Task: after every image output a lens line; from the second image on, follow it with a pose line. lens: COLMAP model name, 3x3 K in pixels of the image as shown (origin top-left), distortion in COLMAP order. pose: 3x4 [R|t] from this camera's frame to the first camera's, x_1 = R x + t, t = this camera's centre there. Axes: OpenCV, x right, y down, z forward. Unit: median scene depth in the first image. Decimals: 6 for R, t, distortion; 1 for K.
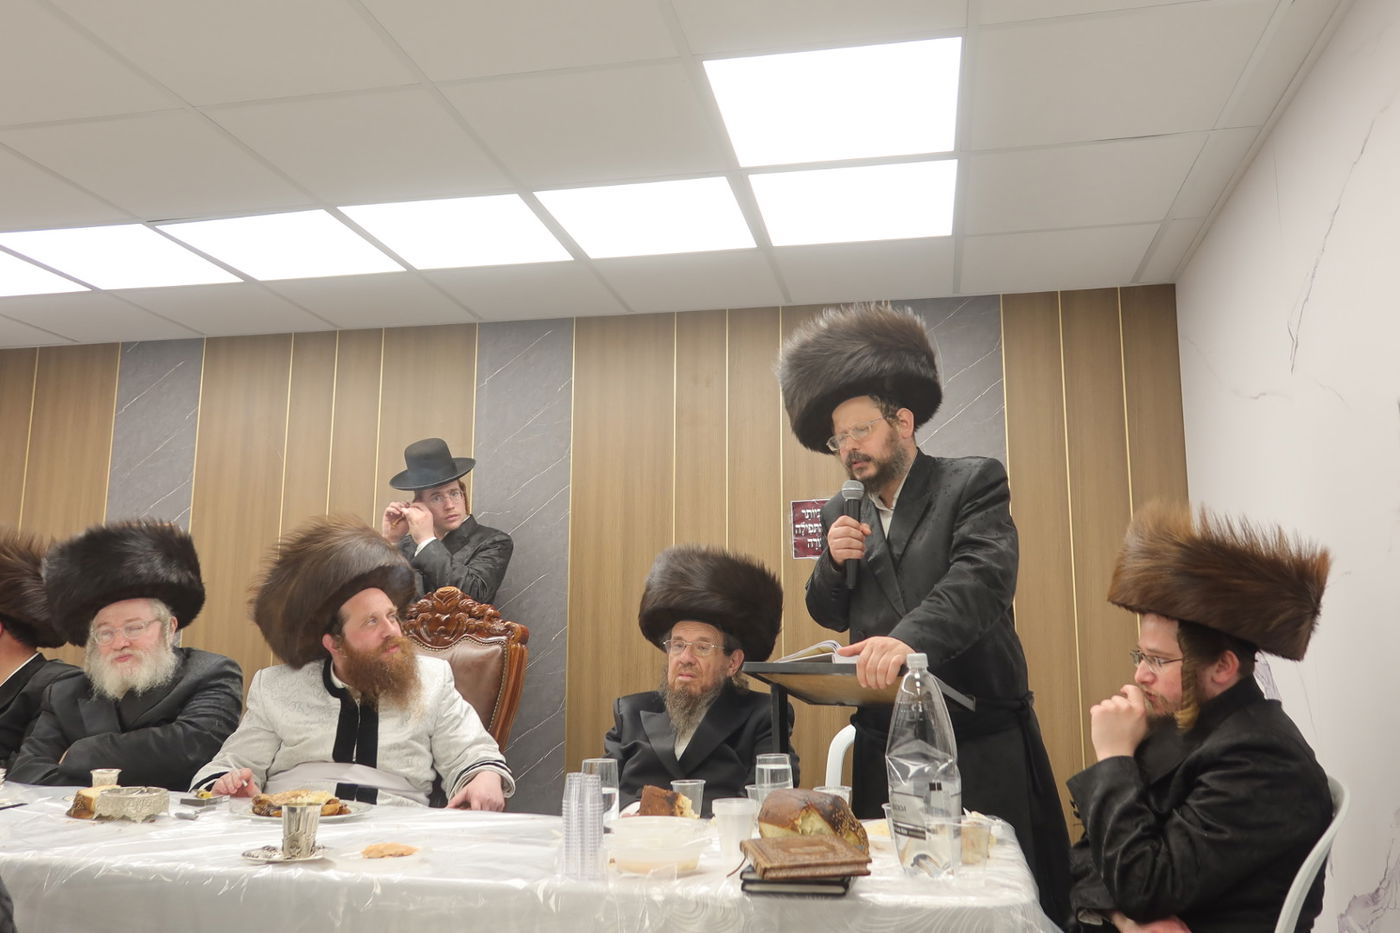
lens RADIAL K [[1129.9, 0, 700.0], [0, 1129.9, 466.5], [0, 0, 1]] dist [-0.000062, 0.005032]
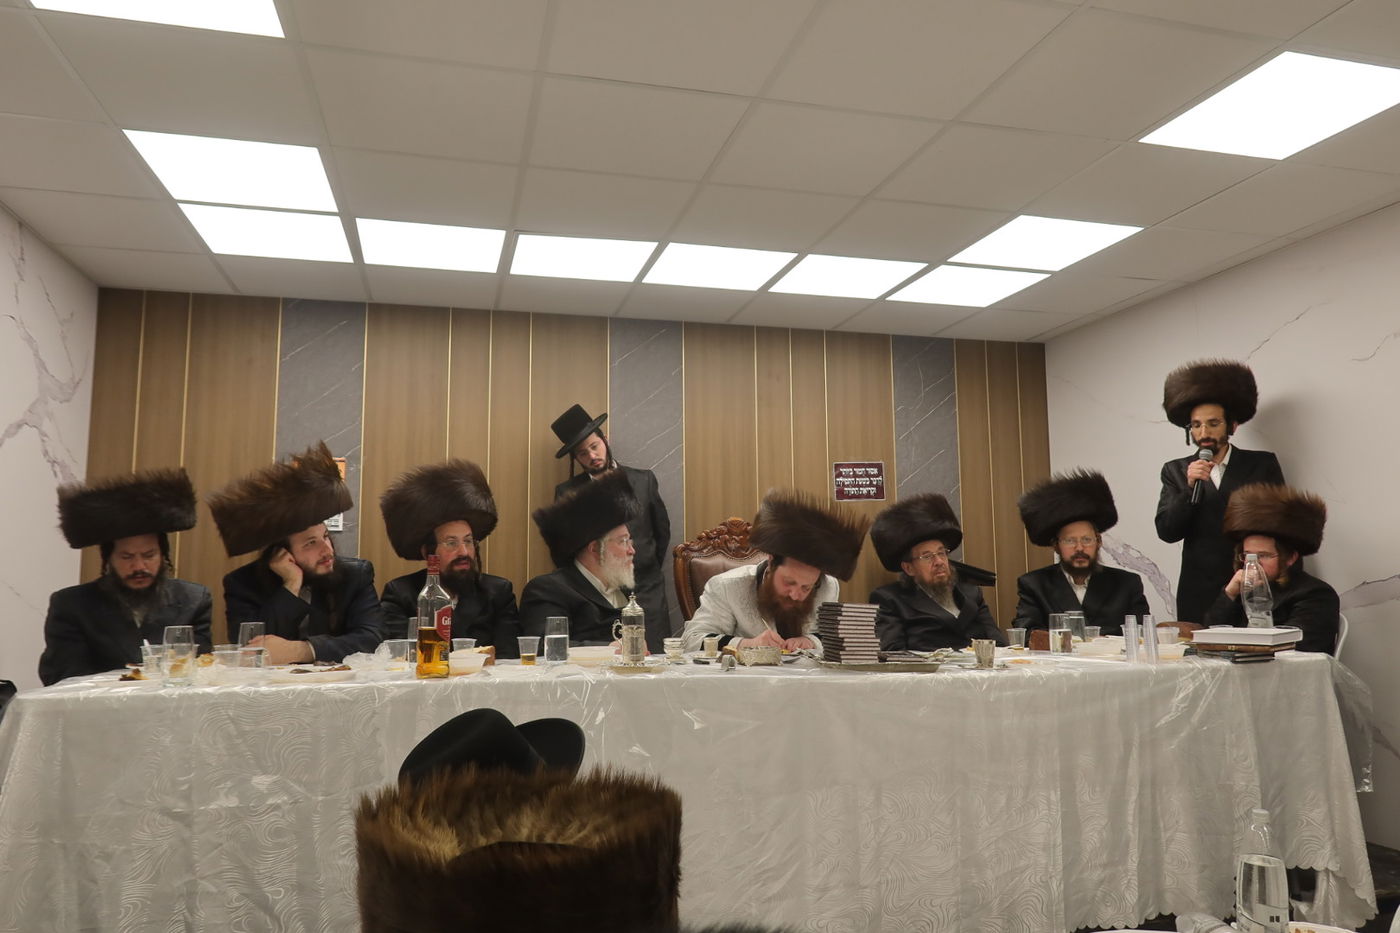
lens RADIAL K [[962.5, 0, 700.0], [0, 962.5, 466.5], [0, 0, 1]] dist [-0.026518, -0.001154]
pose [[0.898764, 0.037614, 0.436815, -0.796842], [-0.061219, 0.997319, 0.040081, -0.005852], [-0.434137, -0.062765, 0.898658, -0.089658]]
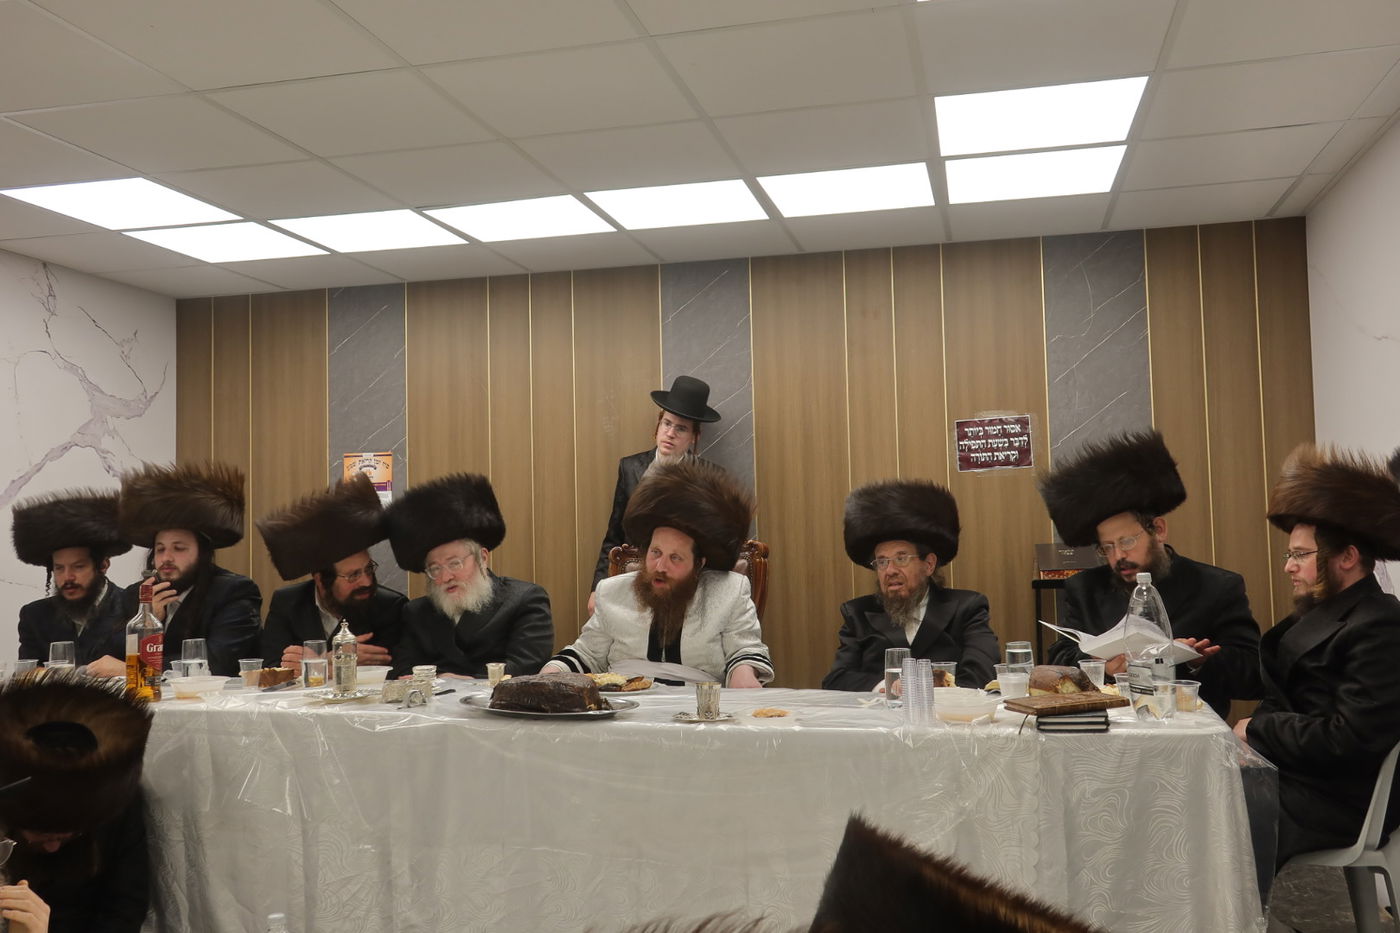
lens RADIAL K [[1251.2, 0, 700.0], [0, 1251.2, 466.5], [0, 0, 1]] dist [0.007420, -0.007575]
pose [[0.999041, -0.028703, -0.033051, -0.166951], [0.032171, 0.993448, 0.109664, -0.086492], [0.029687, -0.110622, 0.993419, -0.316415]]
